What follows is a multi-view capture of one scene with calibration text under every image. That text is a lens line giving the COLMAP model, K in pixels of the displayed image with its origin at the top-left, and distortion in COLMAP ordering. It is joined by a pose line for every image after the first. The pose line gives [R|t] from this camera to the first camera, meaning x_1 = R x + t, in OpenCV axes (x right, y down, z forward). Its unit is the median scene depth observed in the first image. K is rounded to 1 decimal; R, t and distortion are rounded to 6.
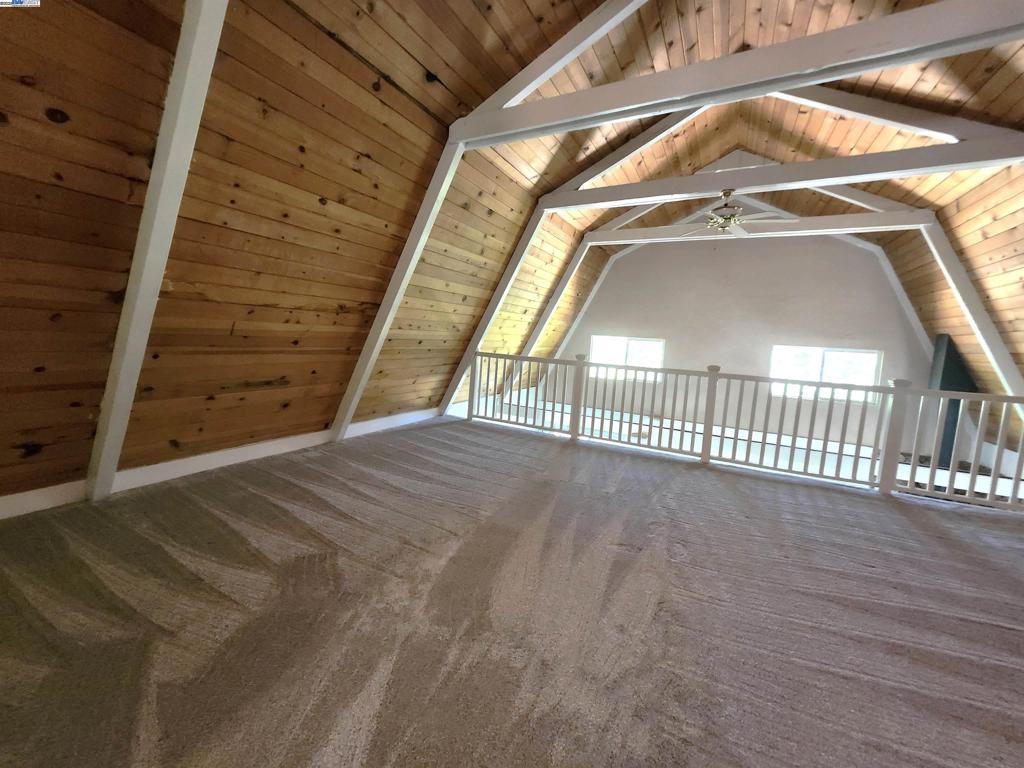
lens RADIAL K [[405.2, 0, 514.2], [0, 405.2, 379.3], [0, 0, 1]] dist [0.009329, -0.000006]
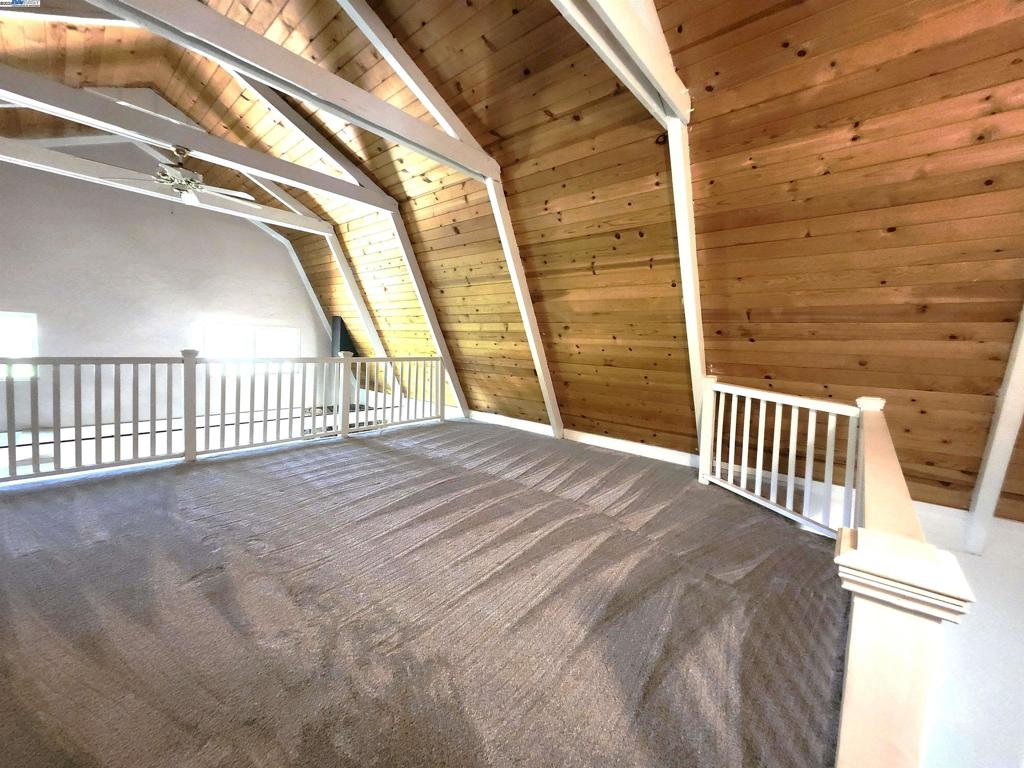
lens RADIAL K [[412.9, 0, 512.0], [0, 412.9, 384.0], [0, 0, 1]] dist [0.026915, 0.000074]
pose [[0.248201, -0.144822, 0.957822, -0.231981], [0.074935, 0.988669, 0.130068, -0.028900], [-0.965806, 0.039492, 0.256241, 0.100704]]
